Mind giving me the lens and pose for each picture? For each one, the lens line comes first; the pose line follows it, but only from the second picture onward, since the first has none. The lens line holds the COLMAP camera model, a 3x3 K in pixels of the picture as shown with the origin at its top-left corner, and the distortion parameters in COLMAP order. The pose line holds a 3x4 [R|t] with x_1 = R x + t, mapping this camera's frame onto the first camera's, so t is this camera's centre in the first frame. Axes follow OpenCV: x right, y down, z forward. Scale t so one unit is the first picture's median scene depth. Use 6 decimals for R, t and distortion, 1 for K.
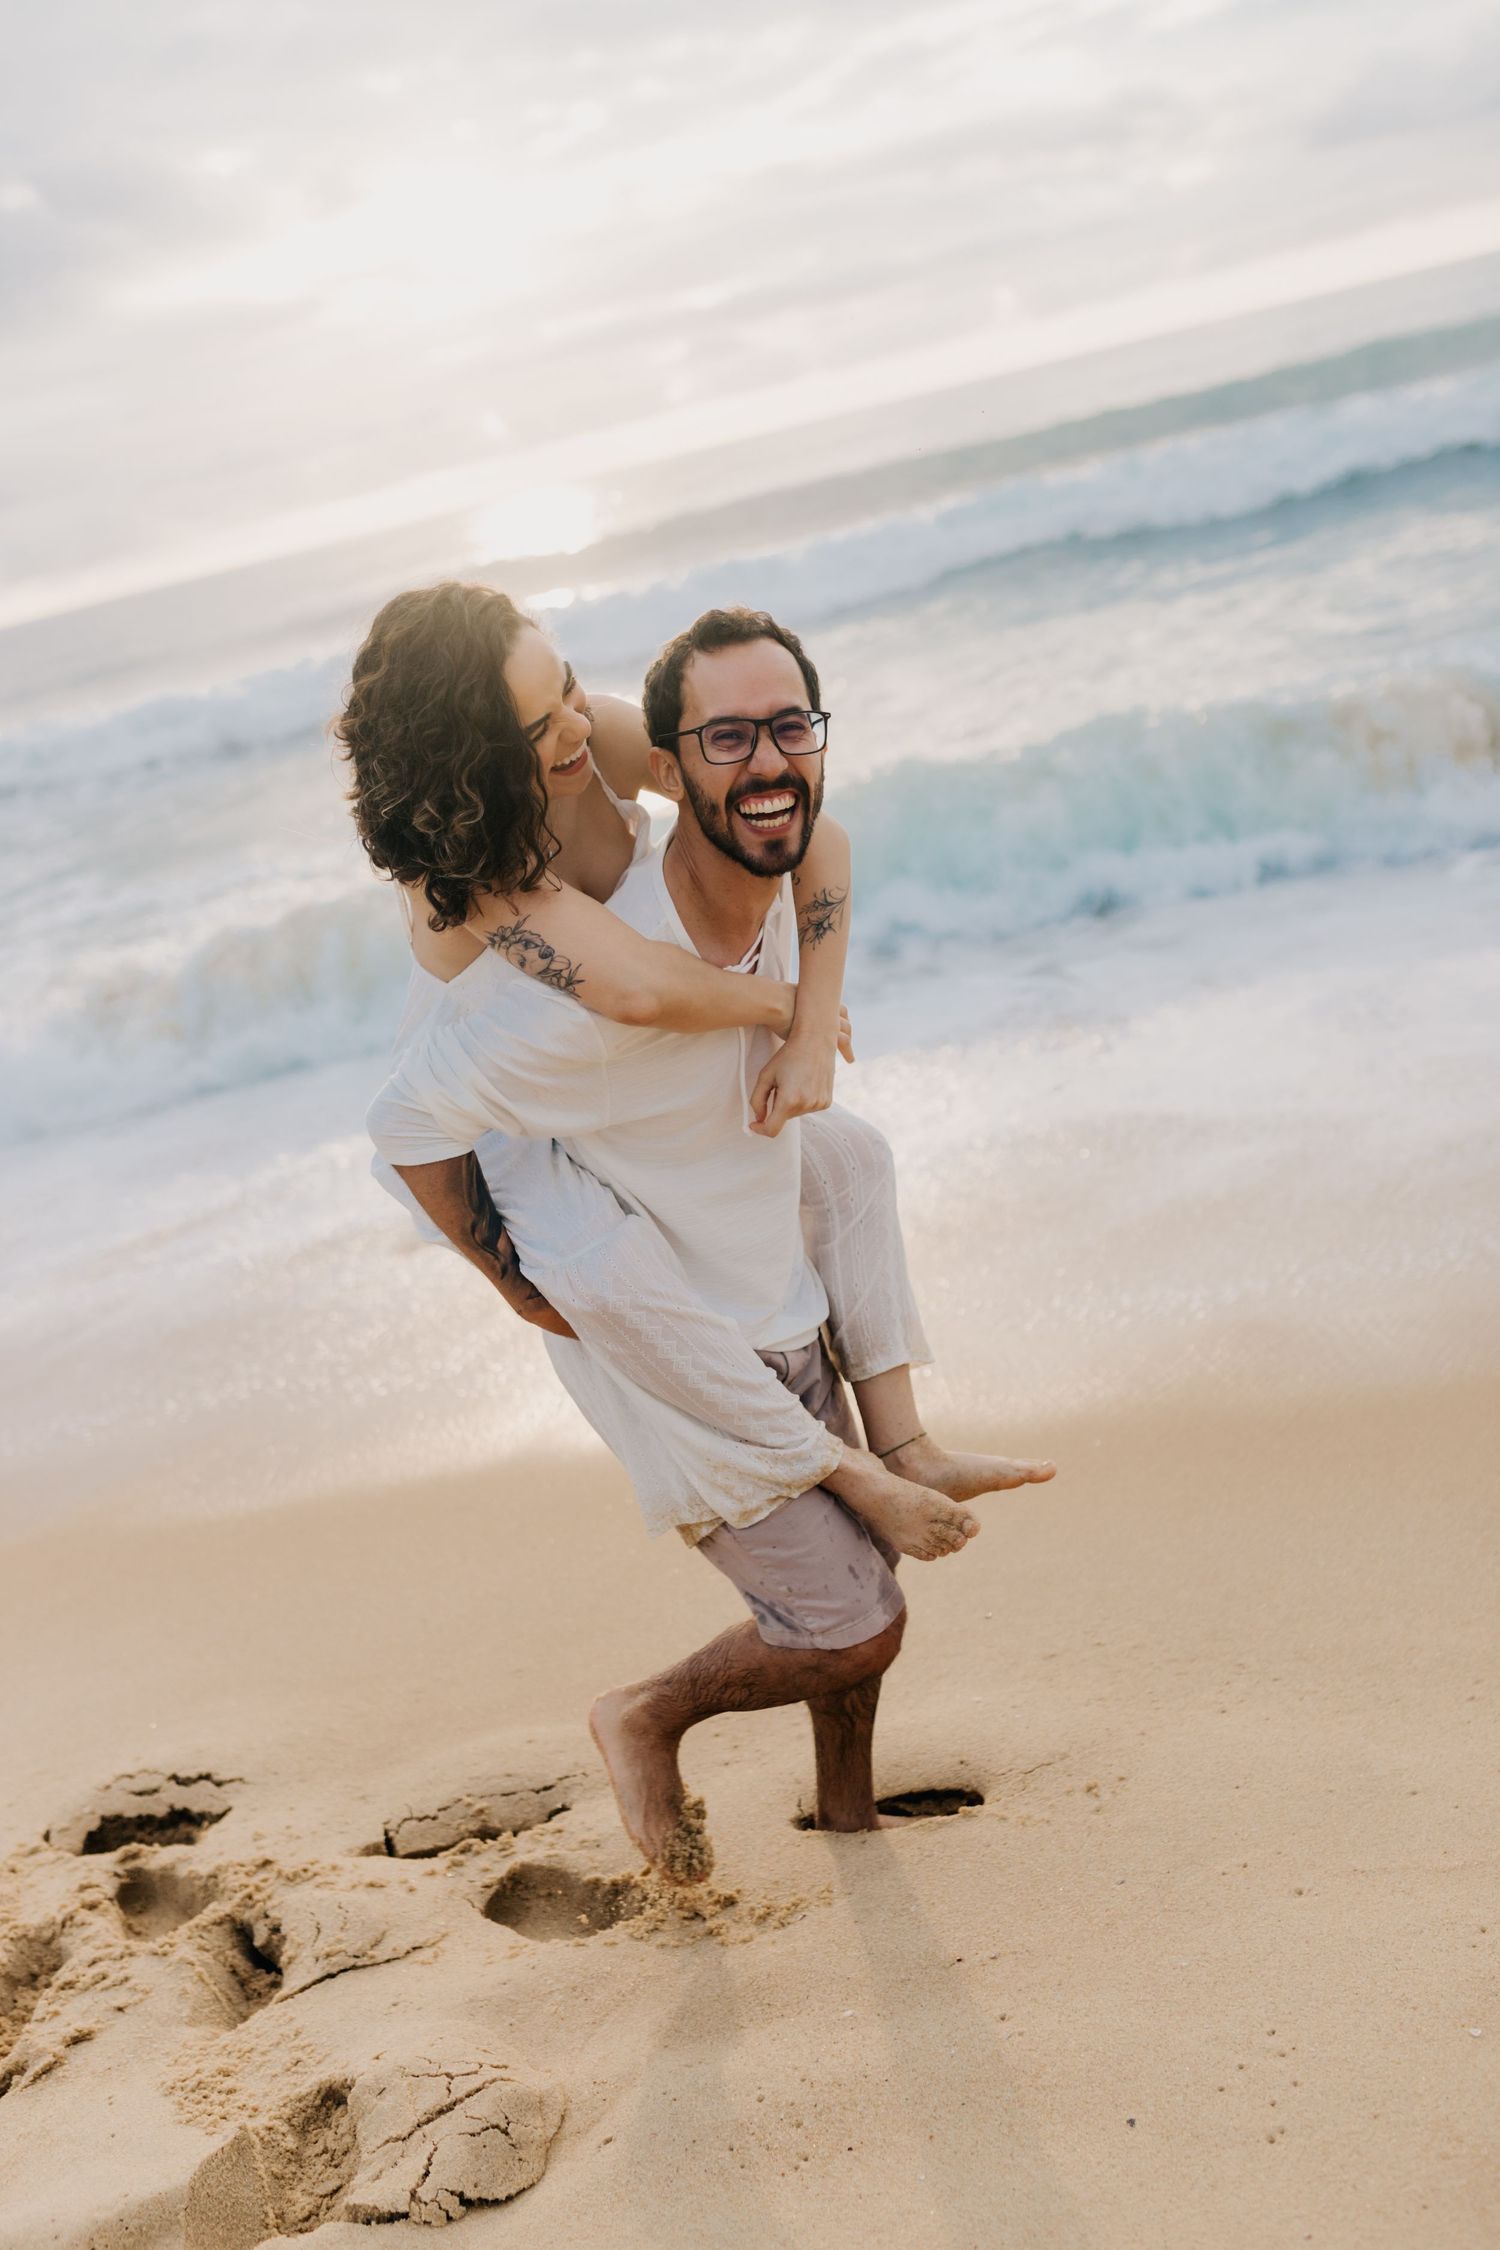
lens RADIAL K [[2166.0, 0, 738.6], [0, 2166.0, 1116.1], [0, 0, 1]] dist [-0.003267, 0.016944]
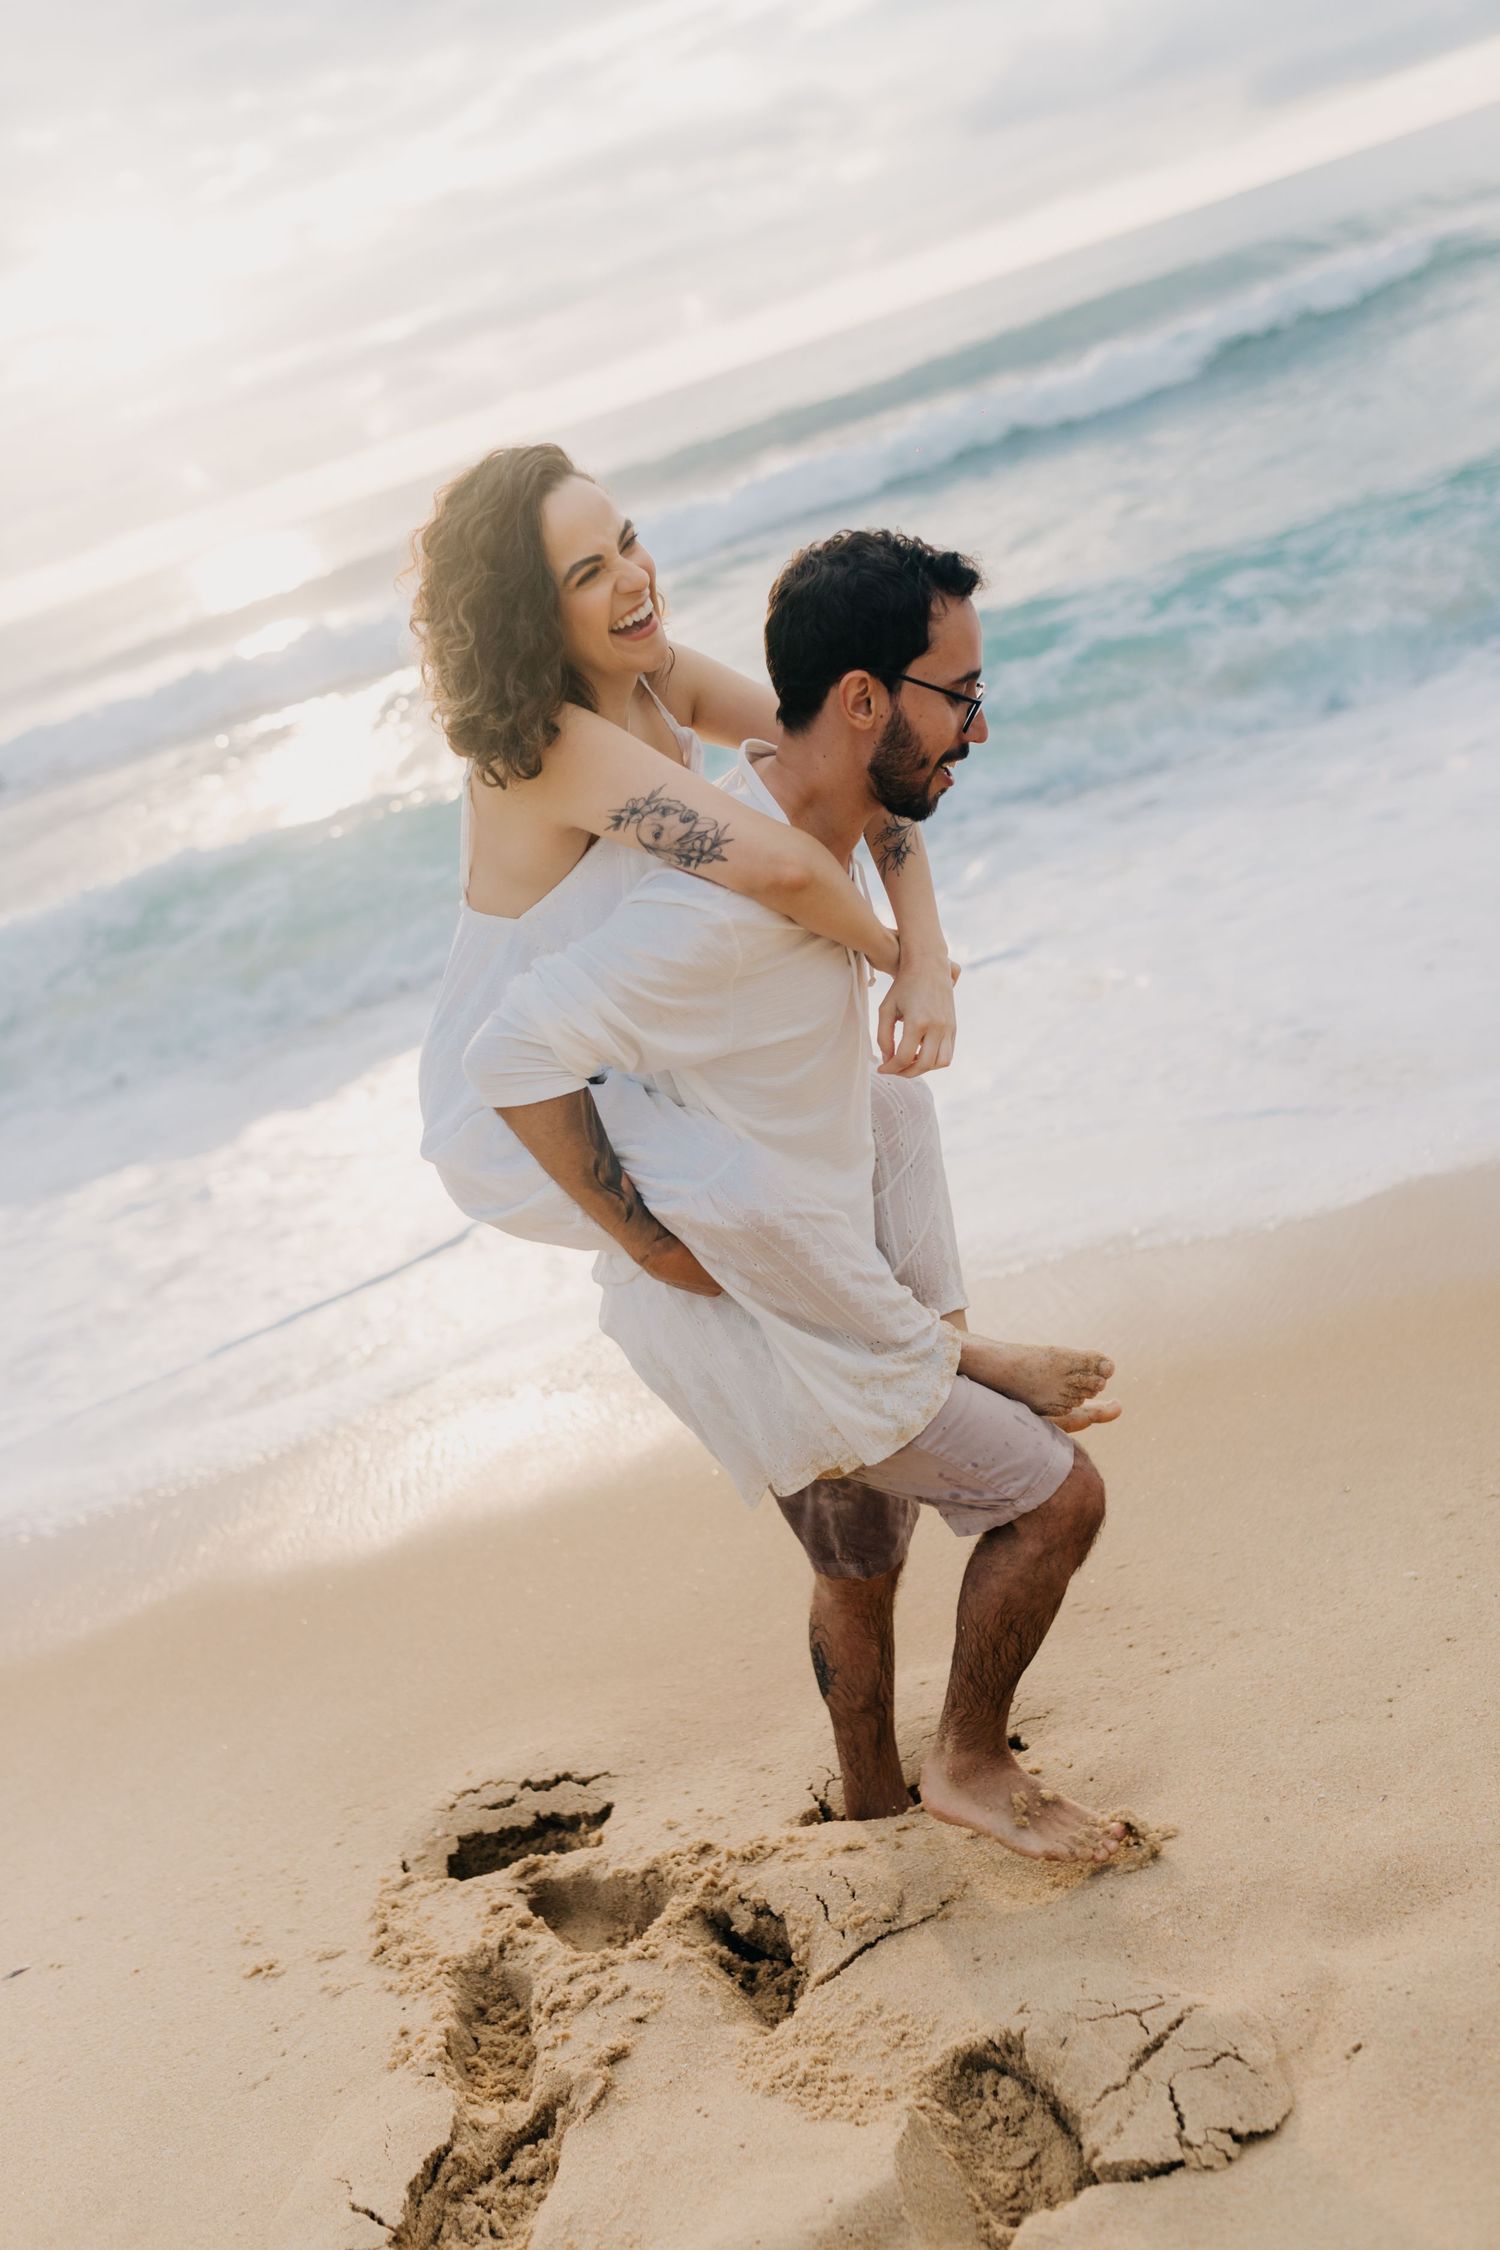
lens RADIAL K [[2166.0, 0, 738.6], [0, 2166.0, 1116.1], [0, 0, 1]] dist [-0.003267, 0.016944]
pose [[0.987709, -0.120429, 0.099635, -0.262858], [0.121144, 0.992634, -0.001133, 0.044225], [-0.098764, 0.013189, 0.995023, 0.094257]]
